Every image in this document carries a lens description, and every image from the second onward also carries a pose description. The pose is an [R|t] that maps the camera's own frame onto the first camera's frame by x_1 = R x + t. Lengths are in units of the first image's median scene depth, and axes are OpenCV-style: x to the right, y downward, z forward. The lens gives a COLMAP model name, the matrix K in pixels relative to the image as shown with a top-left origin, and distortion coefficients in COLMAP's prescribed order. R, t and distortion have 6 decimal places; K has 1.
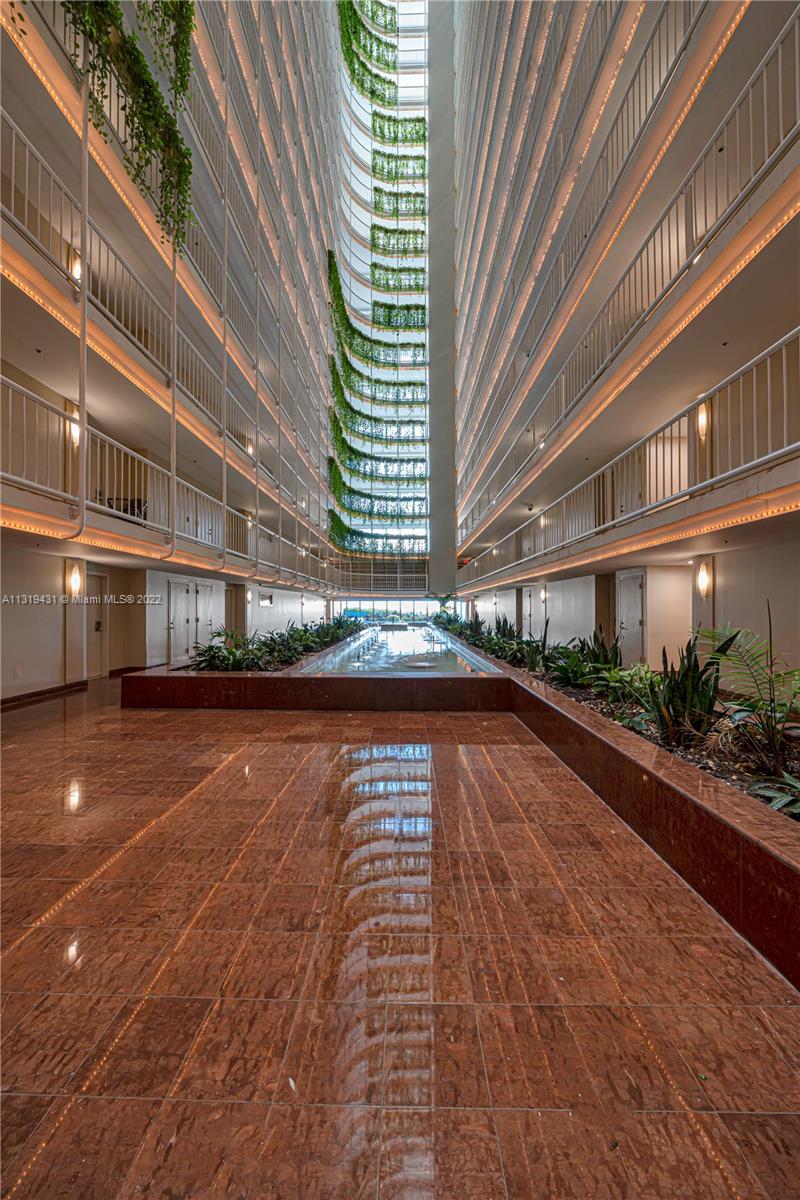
lens RADIAL K [[396.8, 0, 406.3], [0, 396.8, 599.9], [0, 0, 1]] dist [-0.001884, -0.000075]
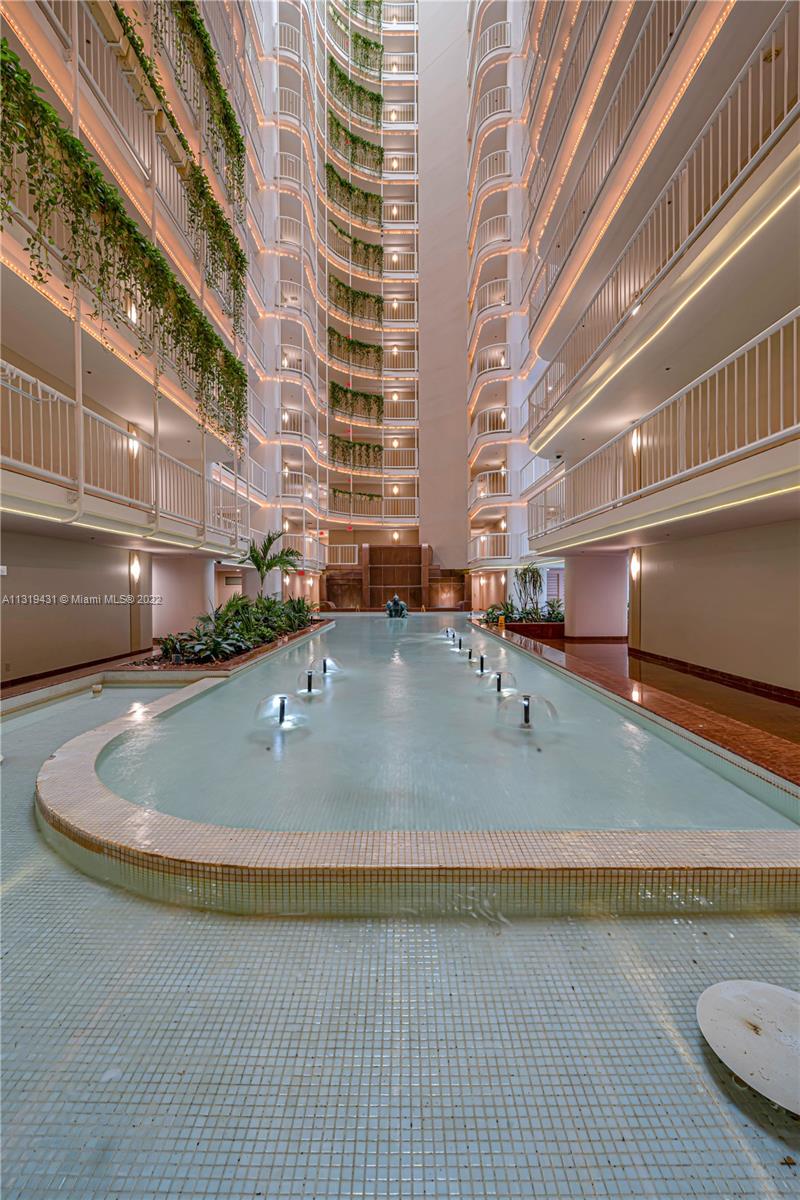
lens RADIAL K [[527.9, 0, 407.7], [0, 527.9, 597.5], [0, 0, 1]] dist [0.000921, 0.000157]
pose [[0.999948, 0.000822, 0.010128, 0.001186], [-0.001172, 0.999402, 0.034558, -0.008874], [-0.010094, -0.034568, 0.999351, -0.375187]]
